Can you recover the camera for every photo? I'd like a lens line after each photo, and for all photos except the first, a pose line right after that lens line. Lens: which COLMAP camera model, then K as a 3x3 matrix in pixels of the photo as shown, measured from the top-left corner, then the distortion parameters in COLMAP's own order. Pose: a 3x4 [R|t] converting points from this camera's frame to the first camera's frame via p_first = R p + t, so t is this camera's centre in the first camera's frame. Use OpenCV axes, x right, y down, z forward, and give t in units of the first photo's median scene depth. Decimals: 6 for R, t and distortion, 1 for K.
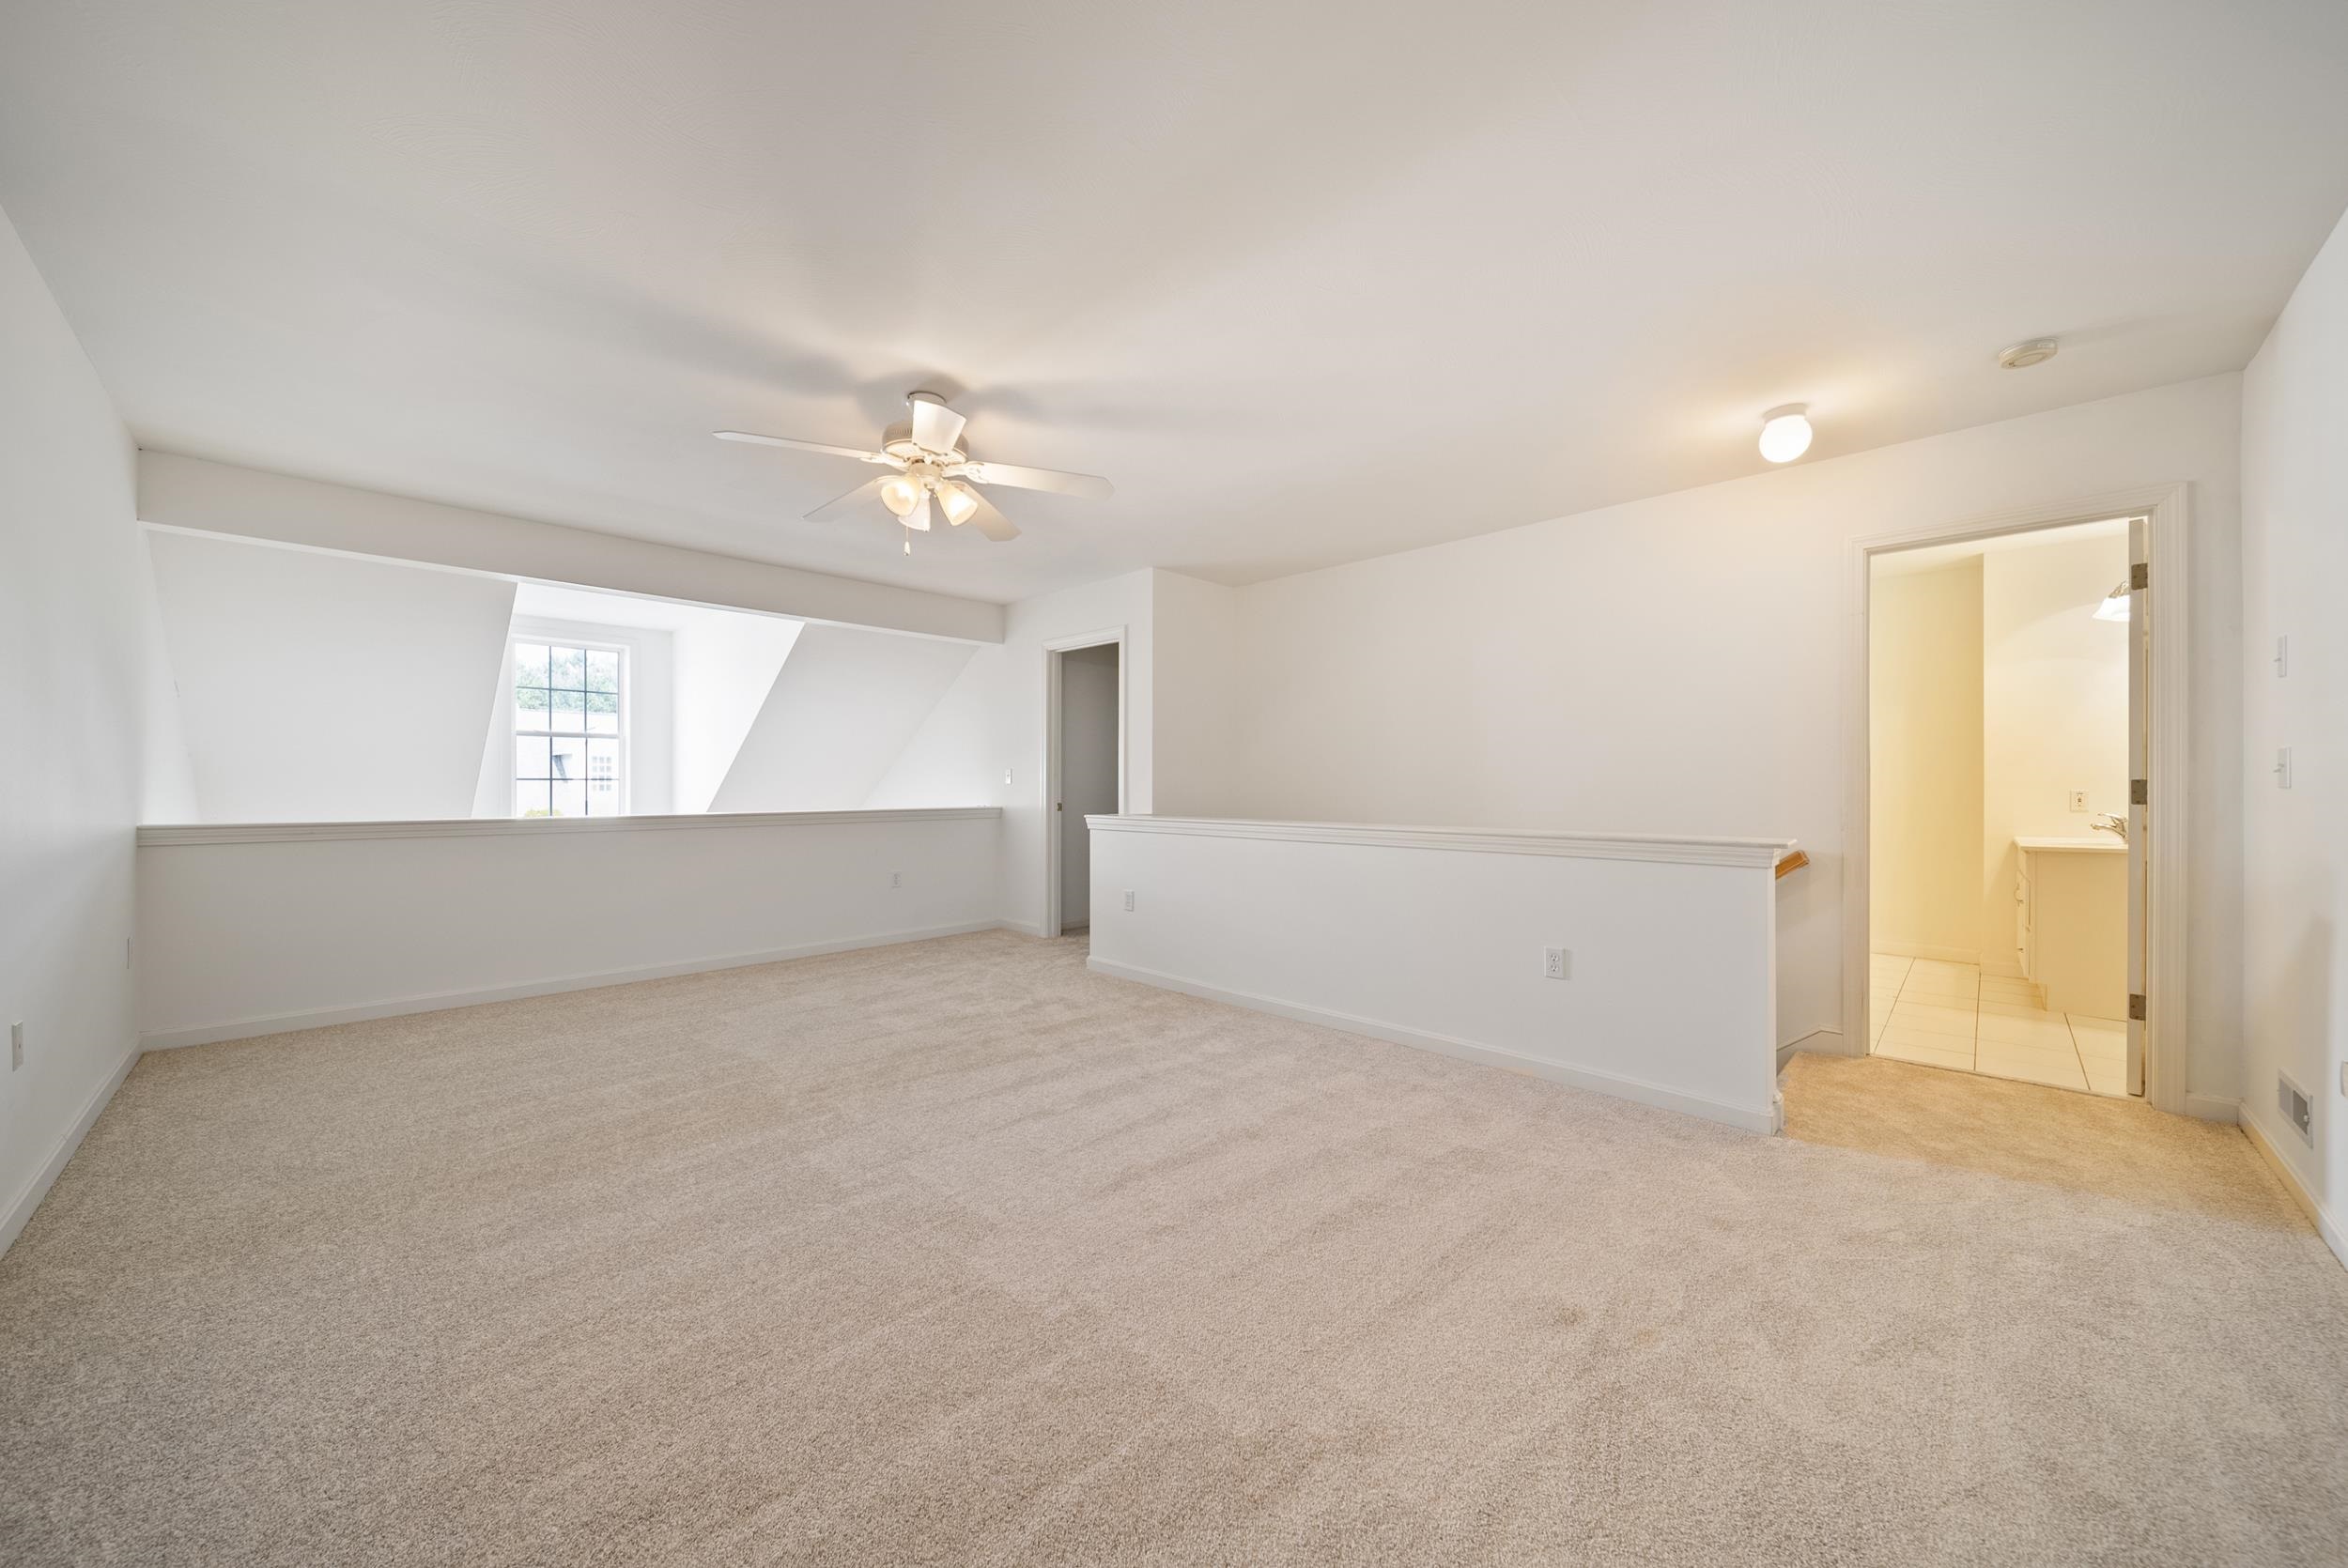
lens RADIAL K [[836.3, 0, 1180.1], [0, 836.3, 794.1], [0, 0, 1]] dist [0.002736, -0.001867]
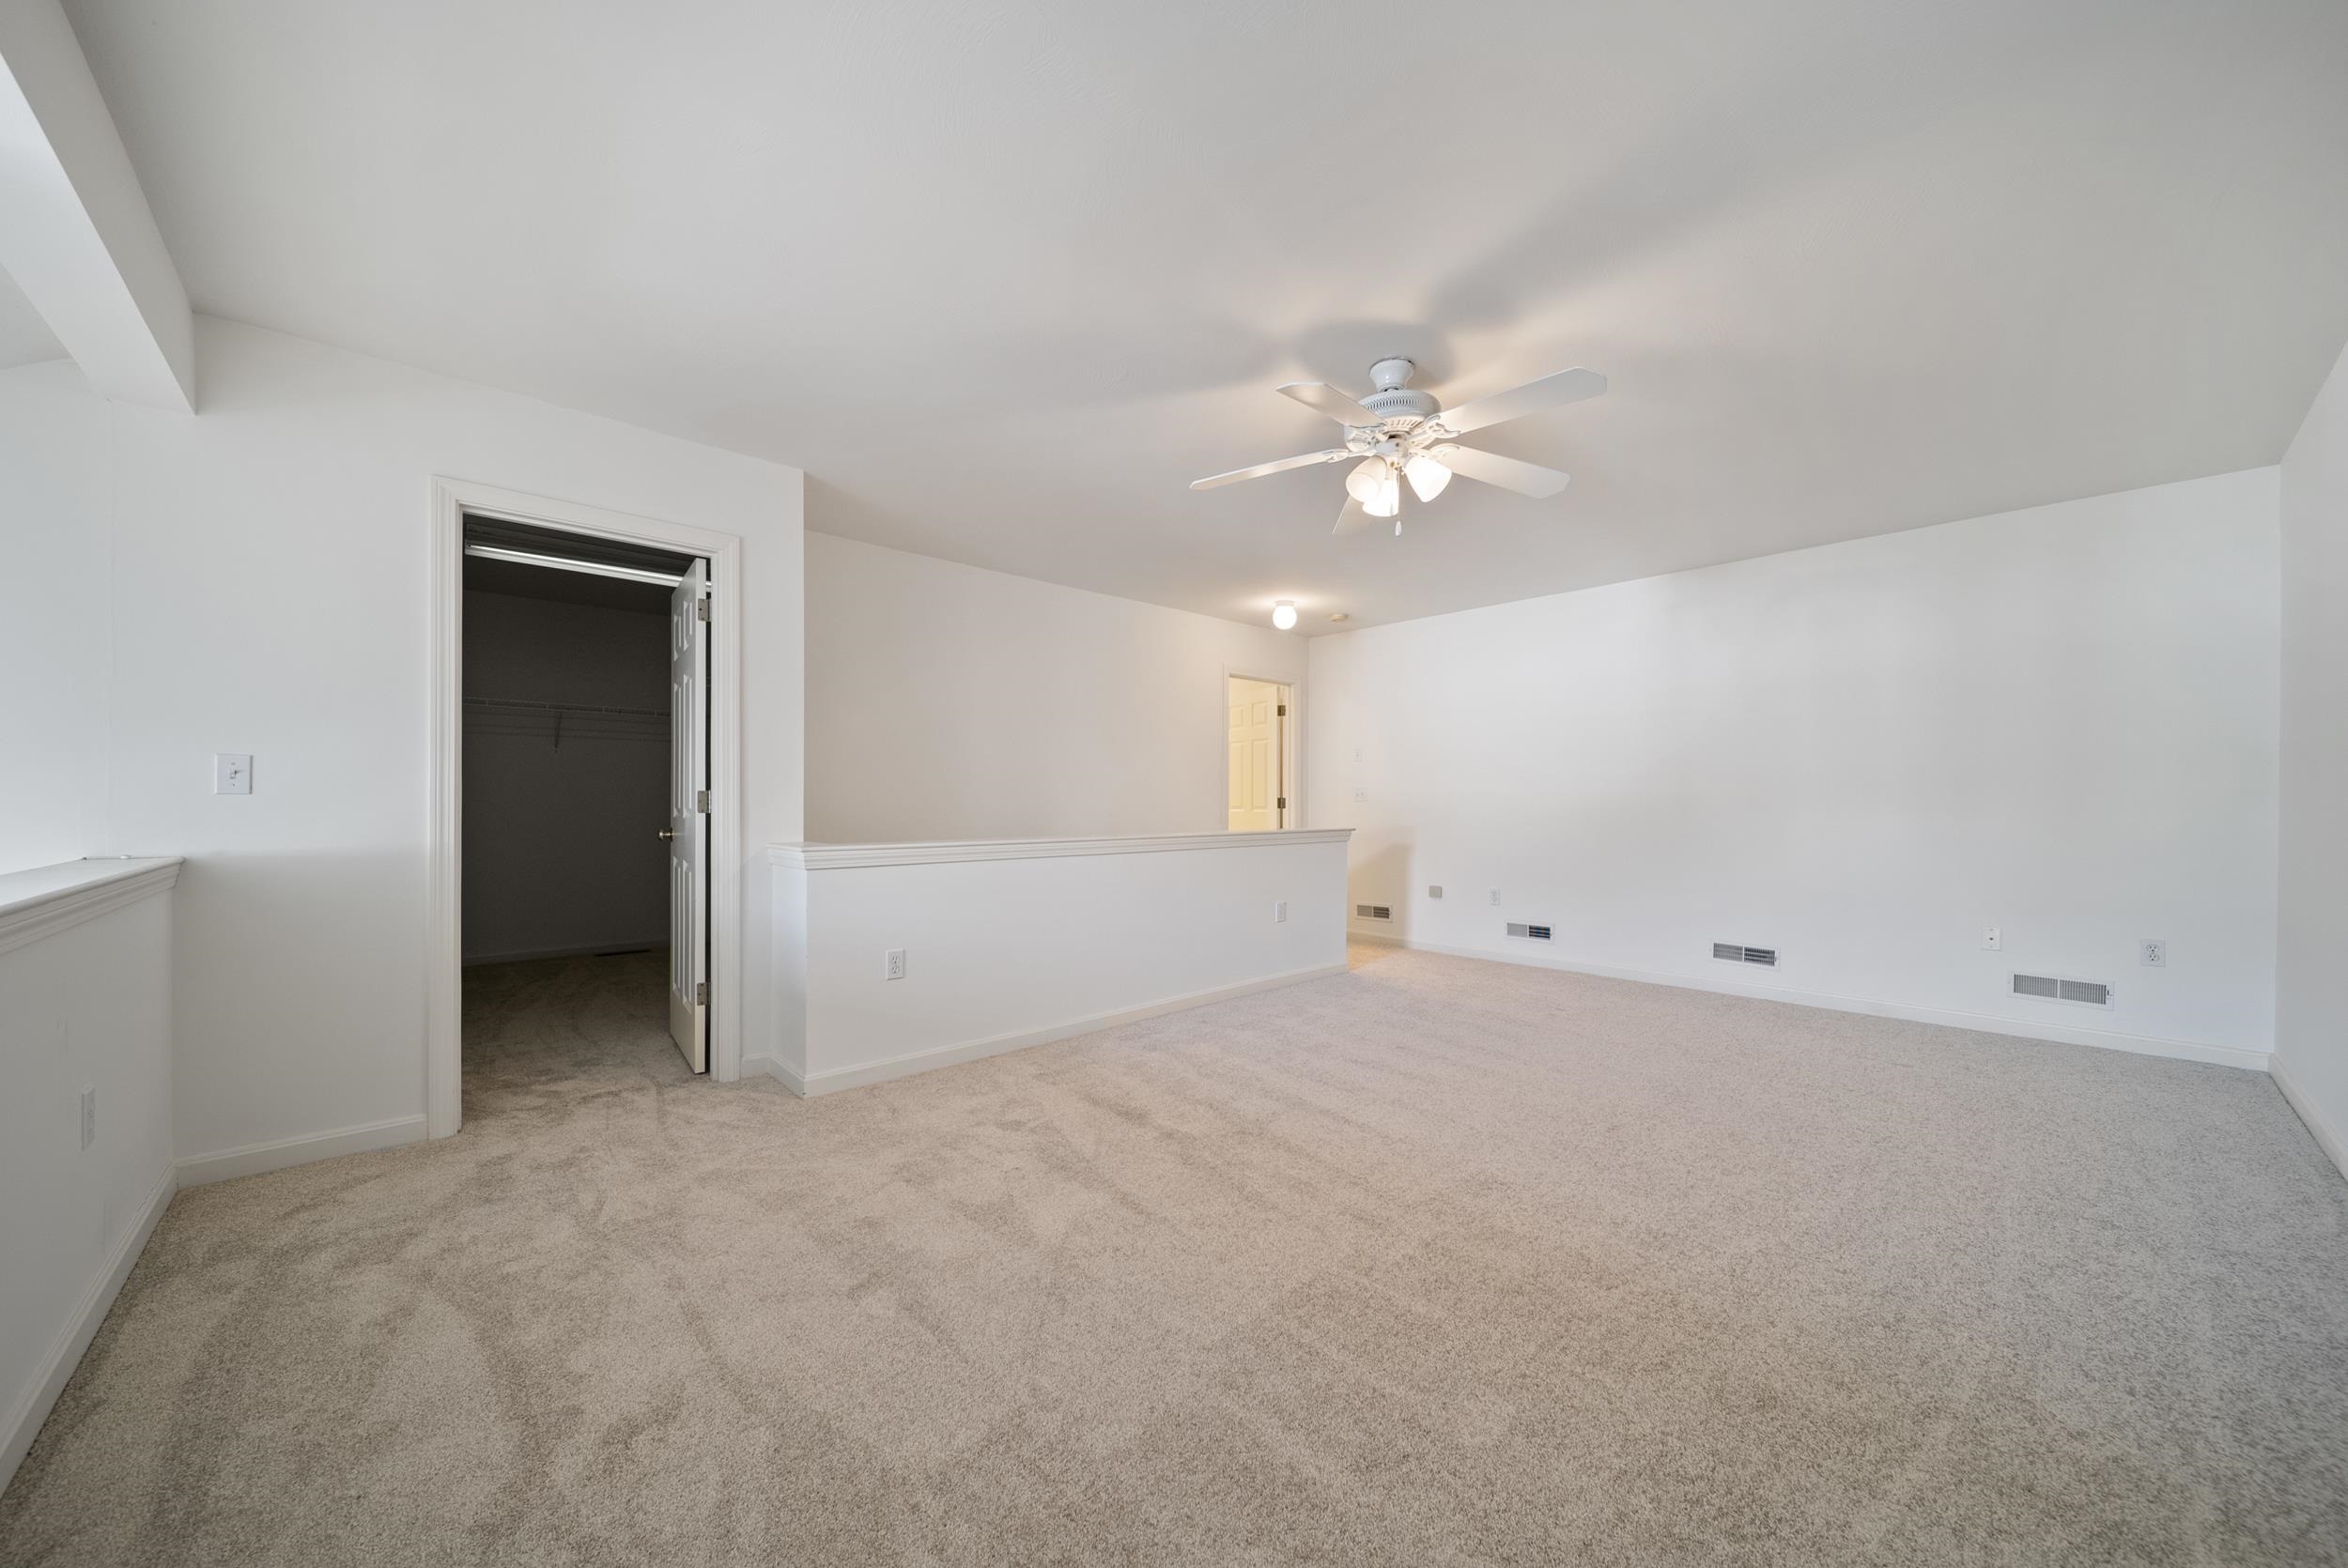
lens RADIAL K [[836.3, 0, 1180.1], [0, 836.3, 794.1], [0, 0, 1]] dist [0.002736, -0.001867]
pose [[0.046012, 0.009715, 0.998894, -1.122435], [0.003370, 0.999946, -0.009881, -0.006952], [-0.998935, 0.003820, 0.045977, 1.104771]]
